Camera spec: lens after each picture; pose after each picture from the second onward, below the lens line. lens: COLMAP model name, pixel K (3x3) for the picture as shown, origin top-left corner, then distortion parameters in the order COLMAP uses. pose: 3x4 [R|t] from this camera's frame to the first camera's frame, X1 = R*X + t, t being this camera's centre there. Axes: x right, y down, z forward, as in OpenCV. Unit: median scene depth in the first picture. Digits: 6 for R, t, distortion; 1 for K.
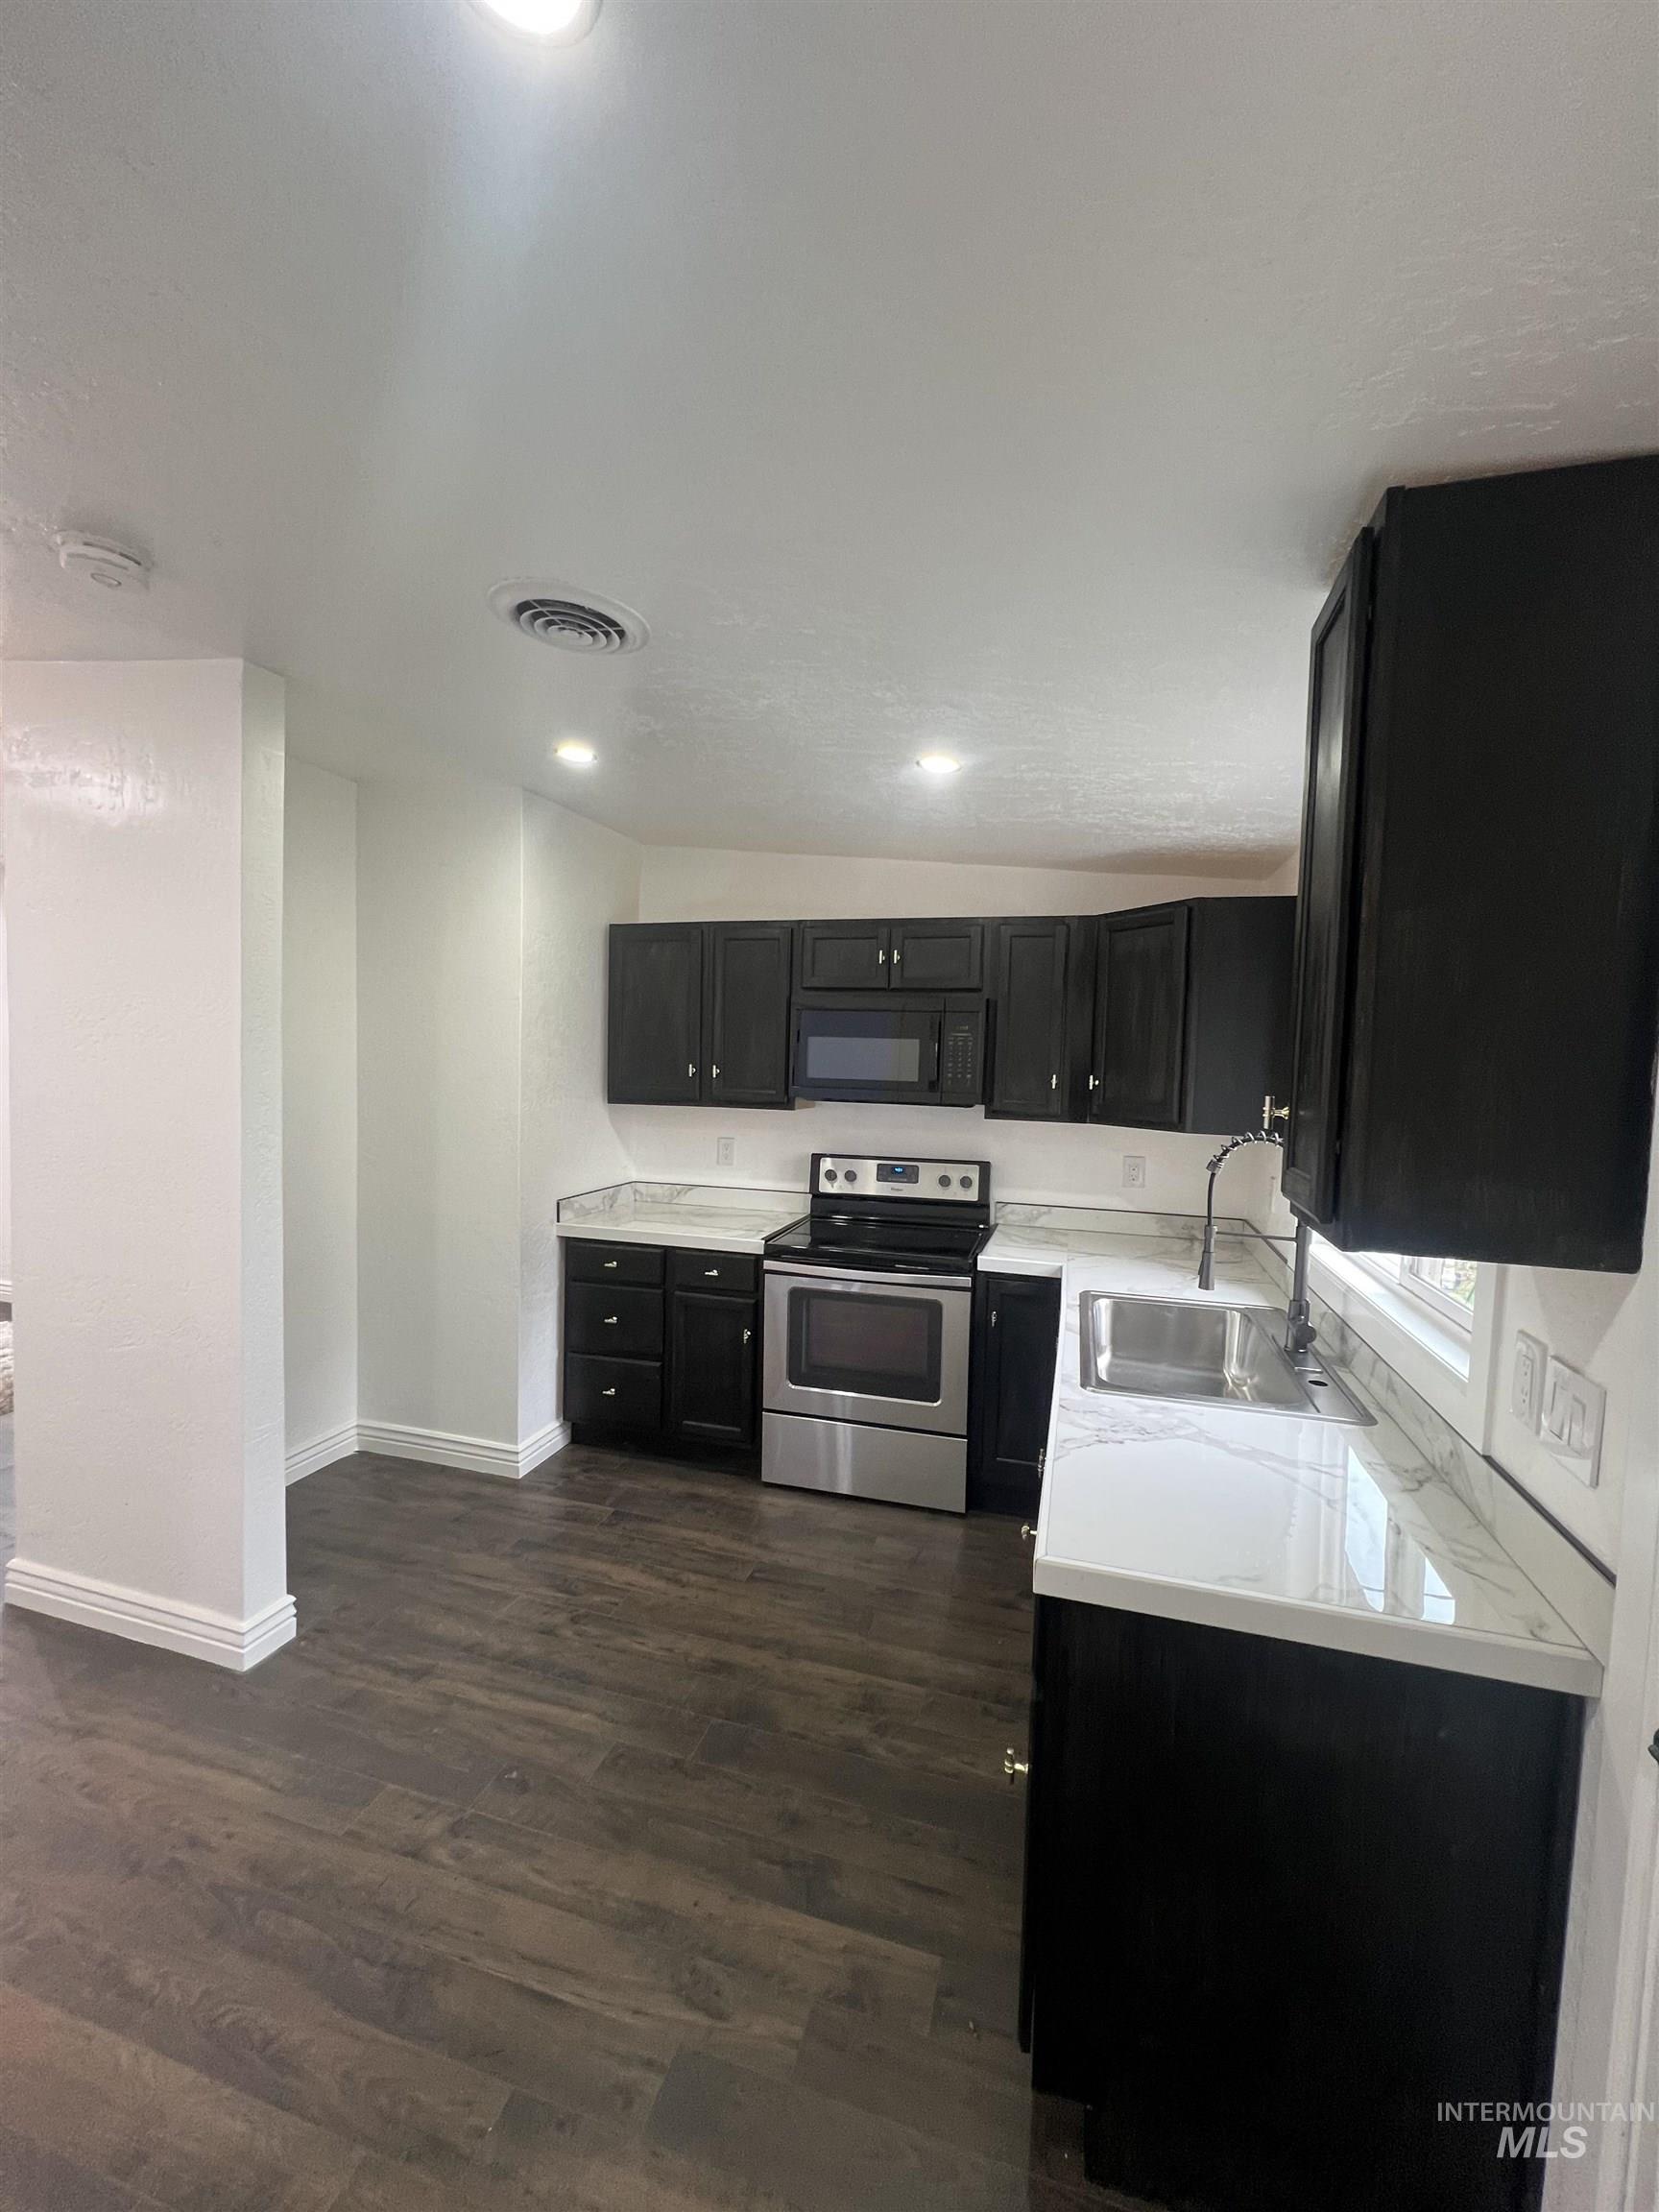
lens RADIAL K [[886.3, 0, 836.7], [0, 886.3, 1103.3], [0, 0, 1]] dist [0.001967, -0.000582]
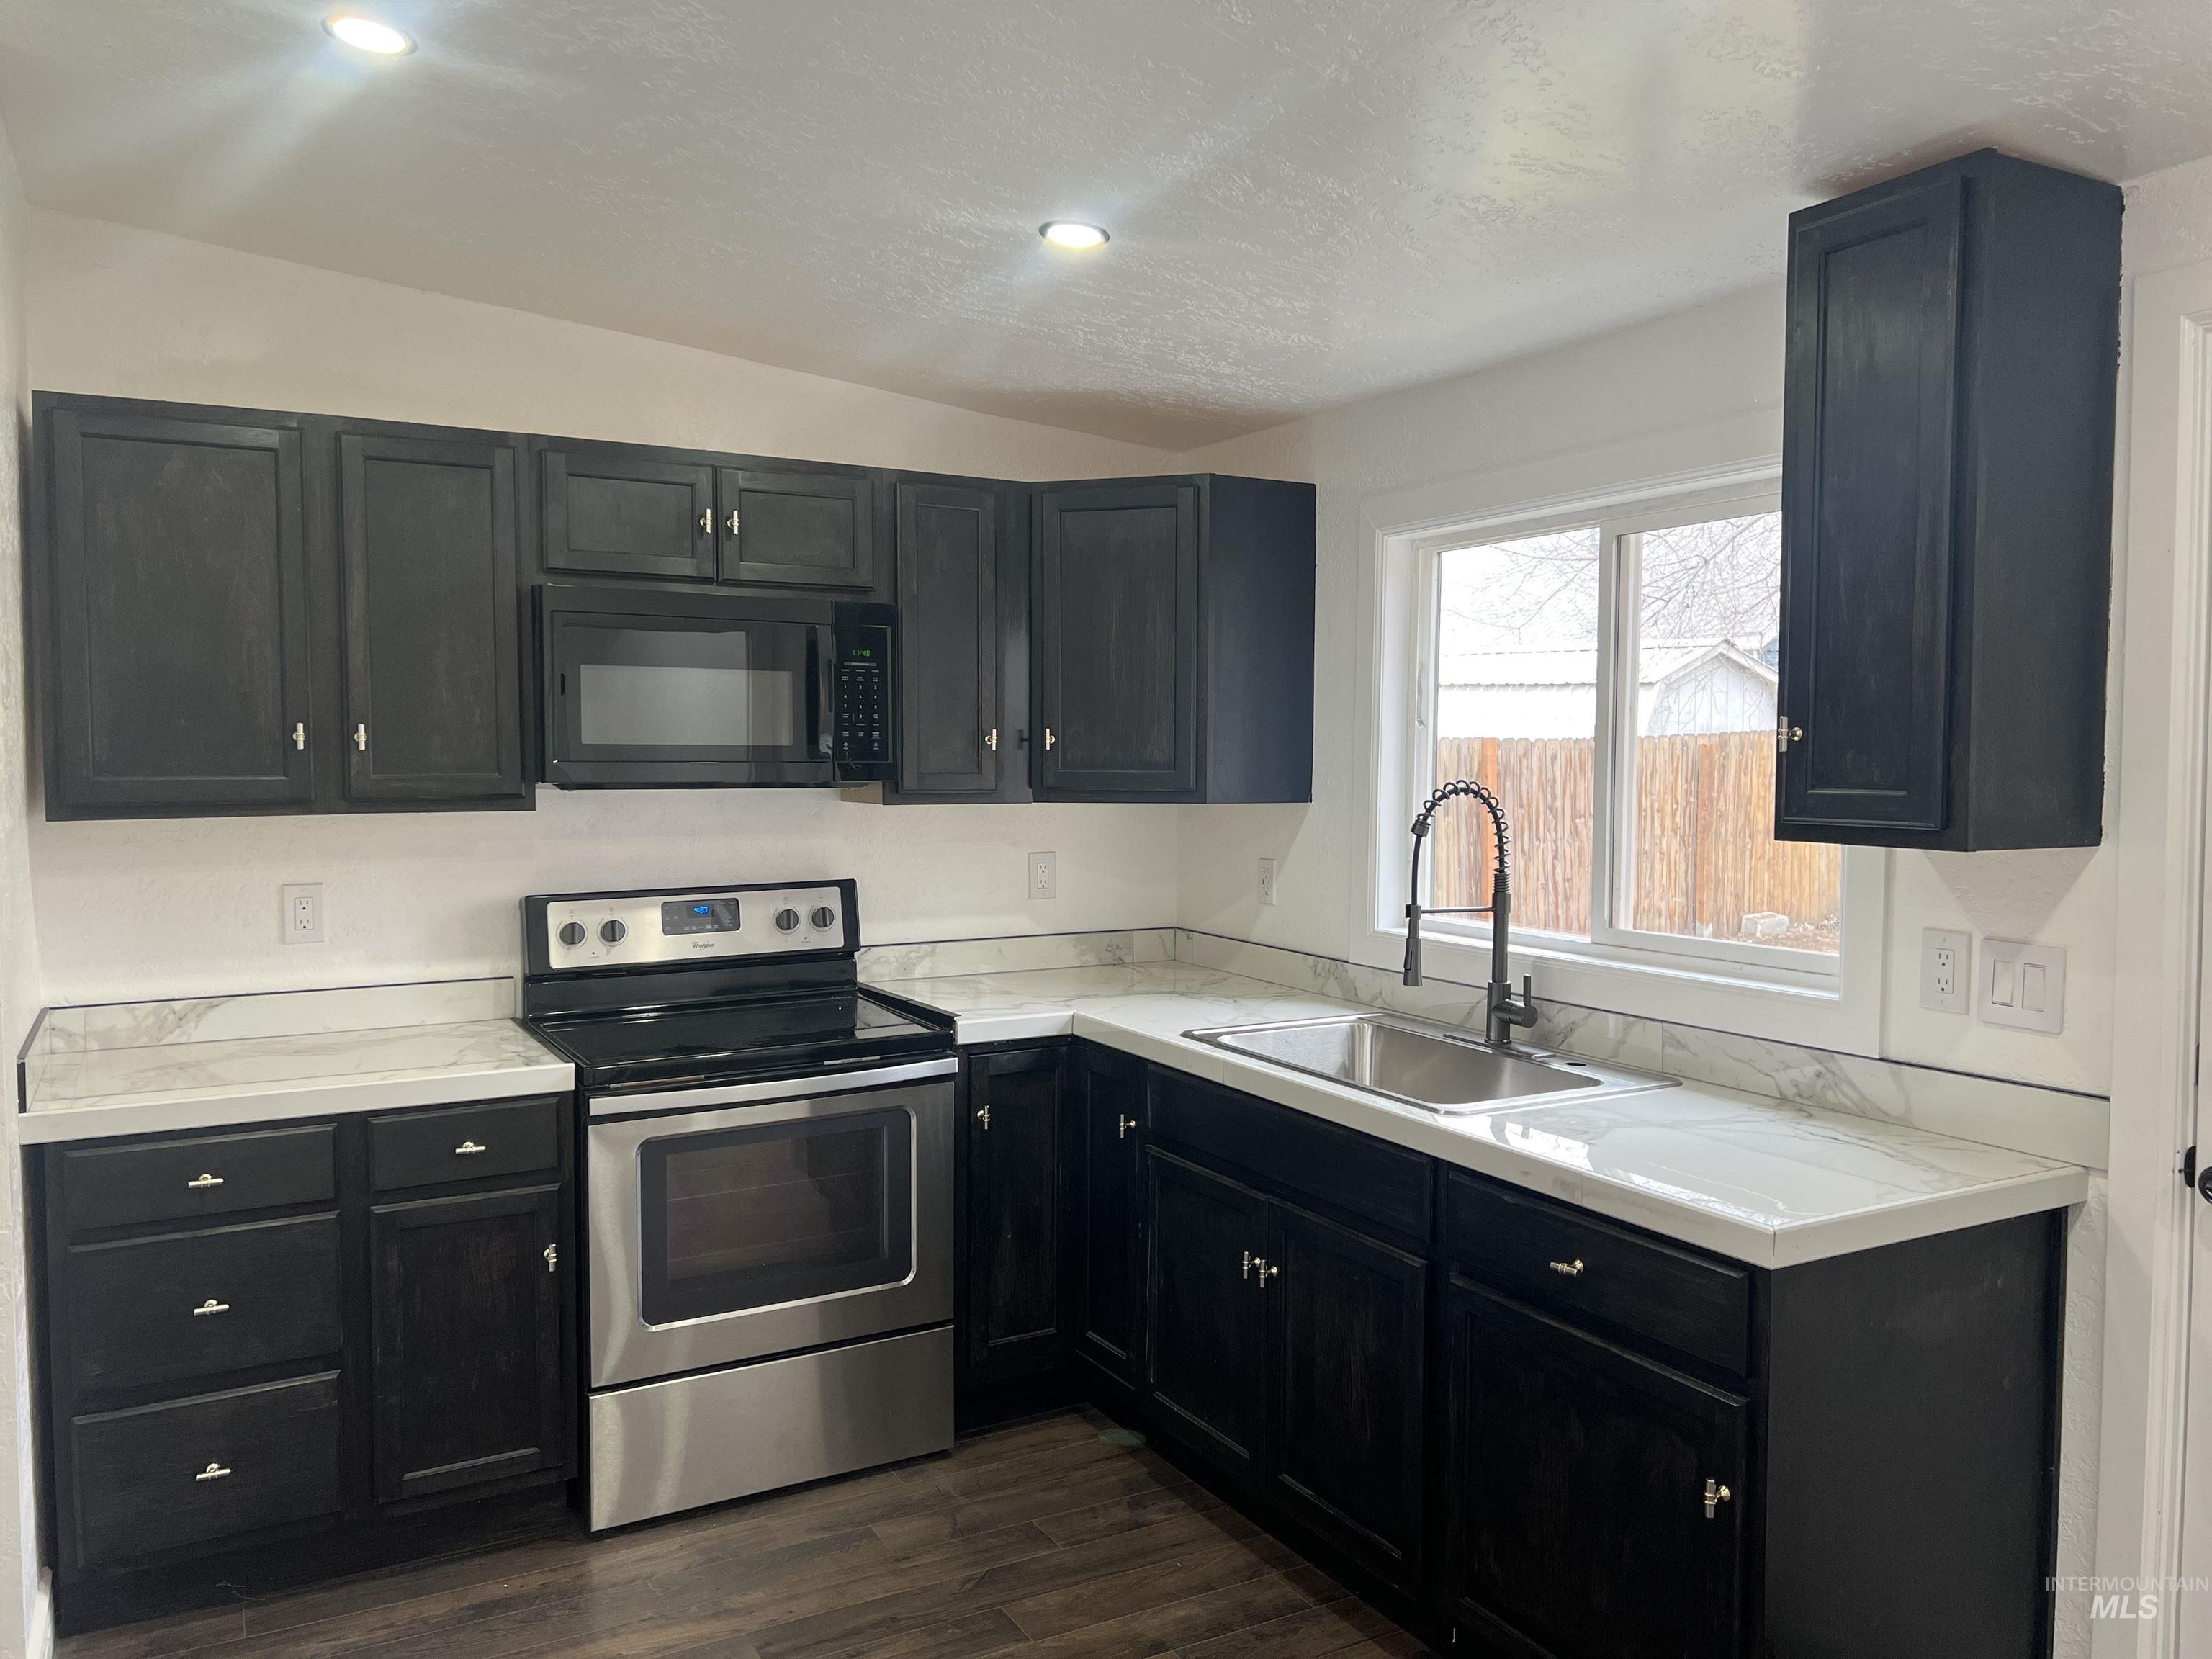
lens RADIAL K [[1643.8, 0, 1107.7], [0, 1643.8, 827.4], [0, 0, 1]] dist [0.050244, -0.040561]
pose [[0.708306, -0.061406, 0.703230, -0.508624], [0.053861, 0.998006, 0.032896, 0.004238], [-0.703848, 0.014576, 0.710201, 0.099552]]
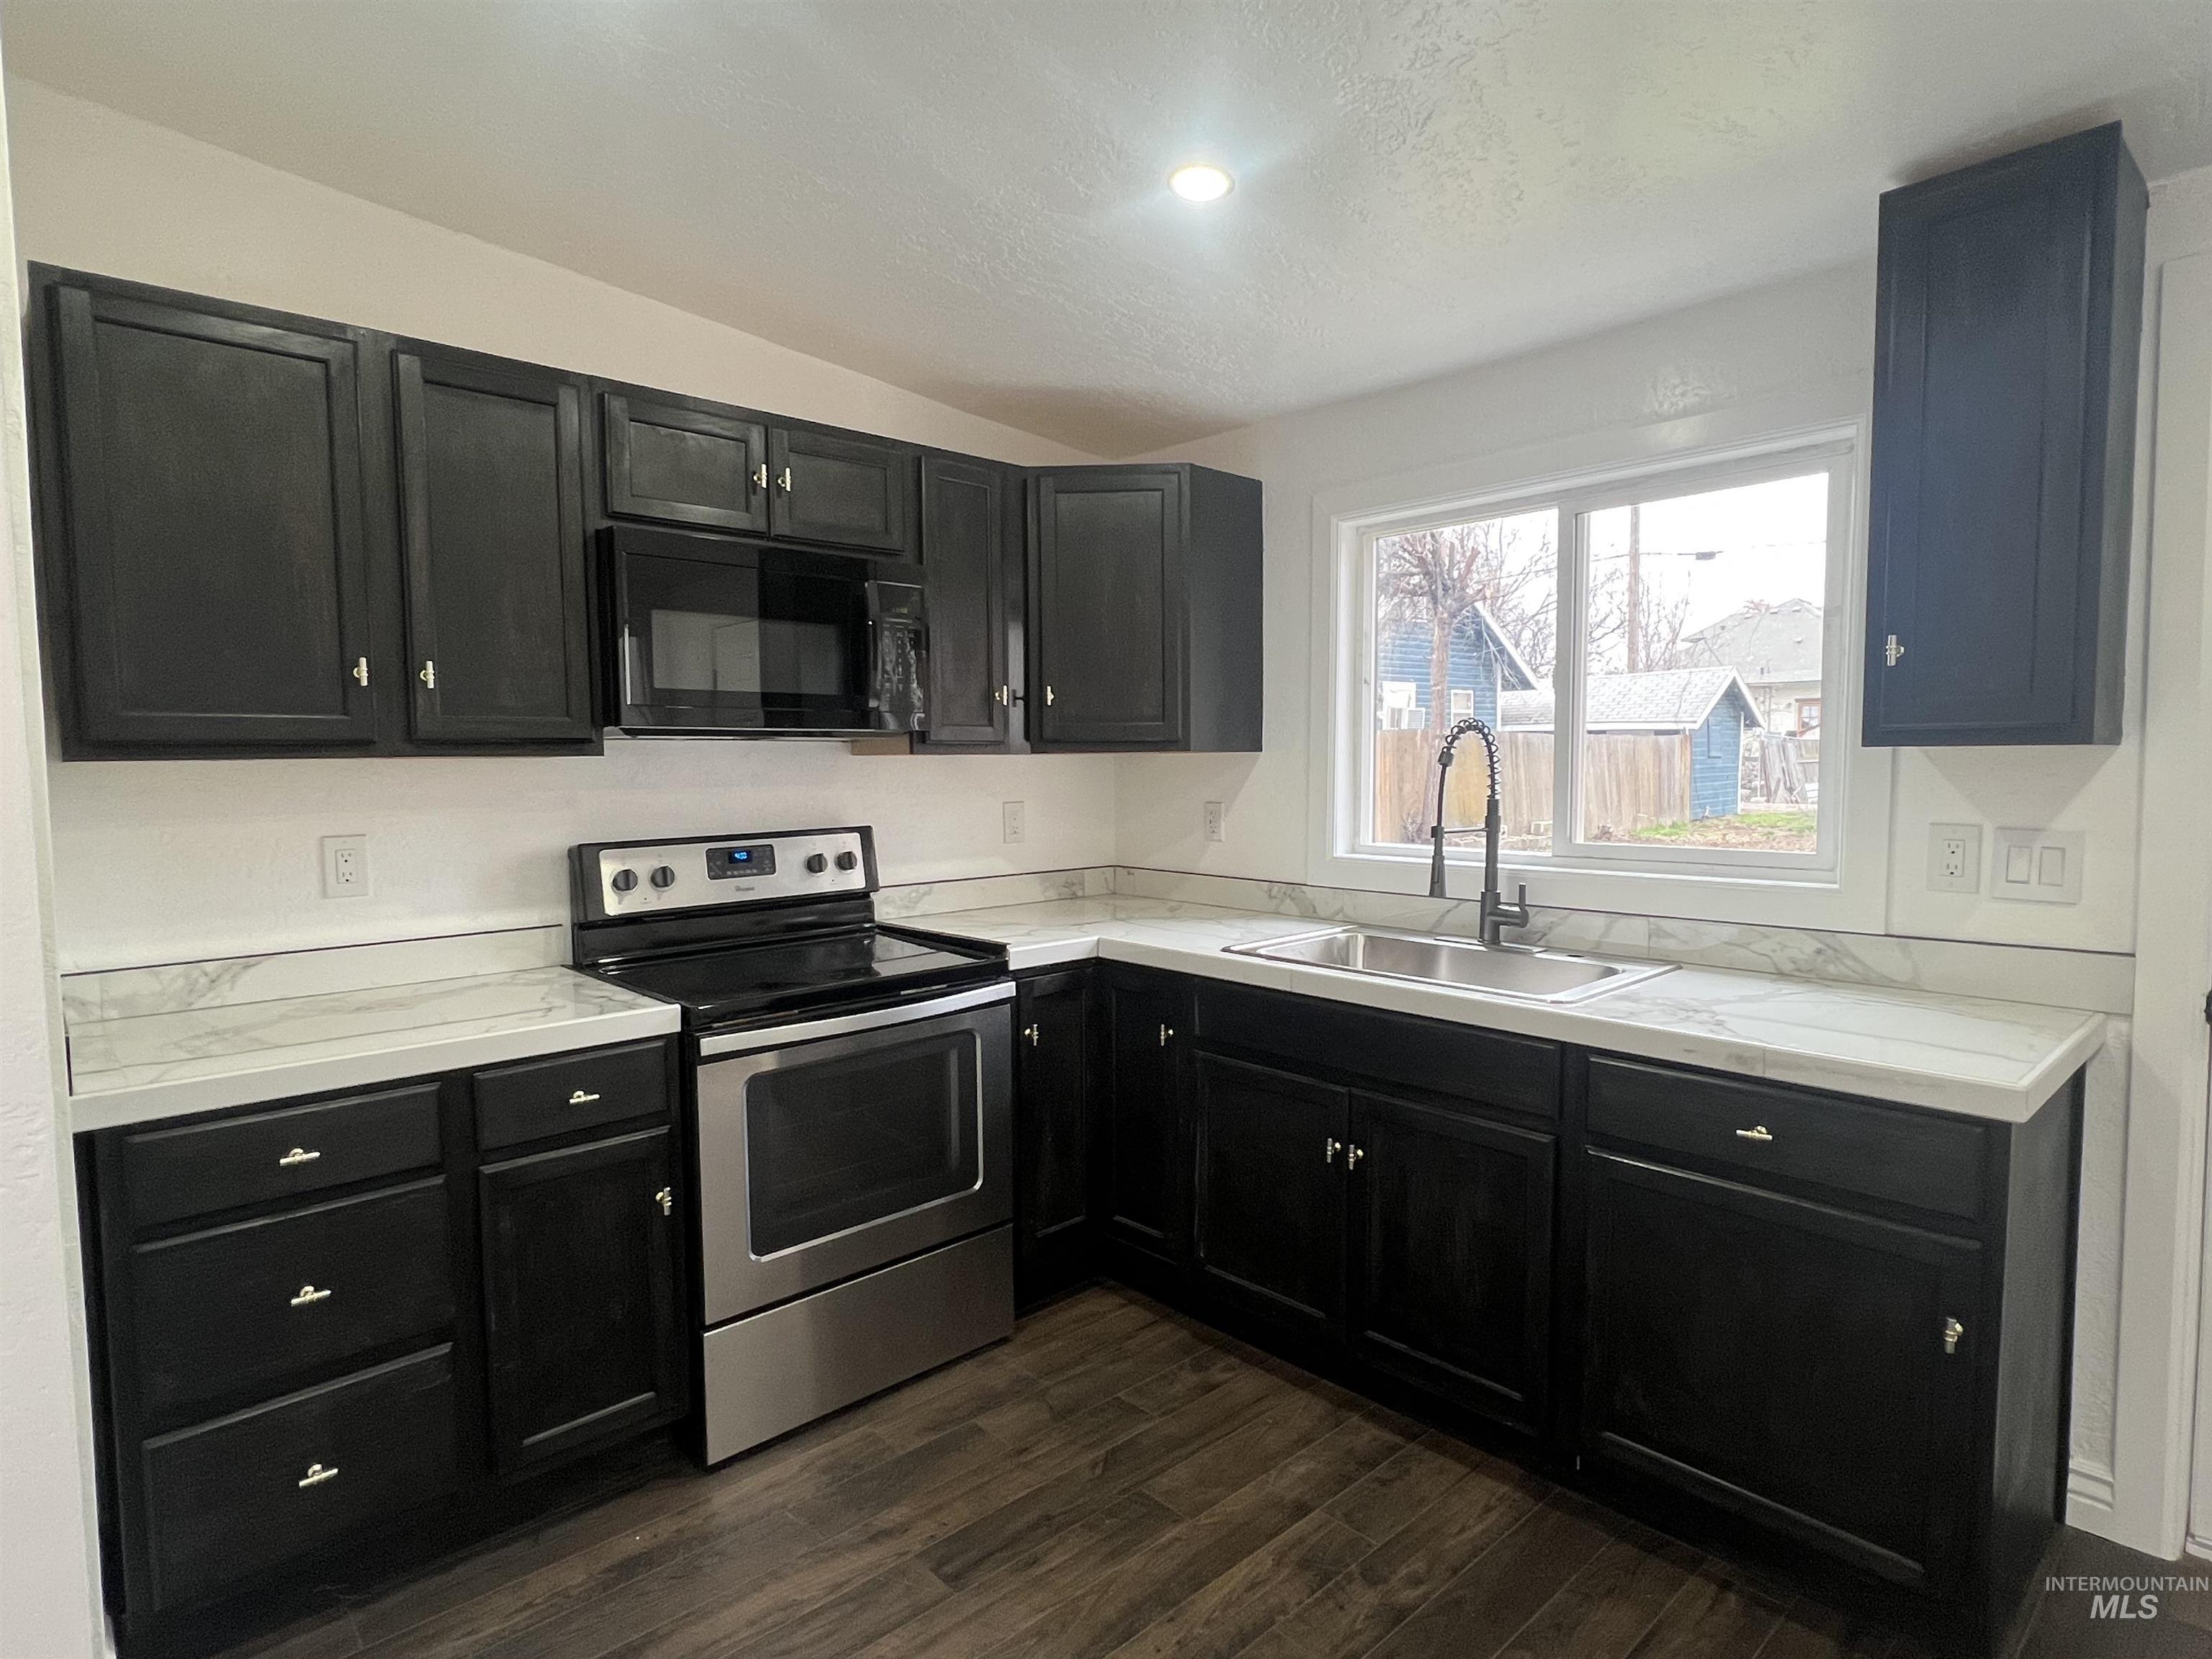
lens RADIAL K [[1177.7, 0, 1092.3], [0, 1177.7, 835.3], [0, 0, 1]] dist [0.000818, 0.003422]
pose [[0.525955, -0.088686, 0.845876, -0.500754], [0.066052, 0.995804, 0.063335, 0.030566], [-0.847944, 0.022561, 0.529606, 0.425603]]
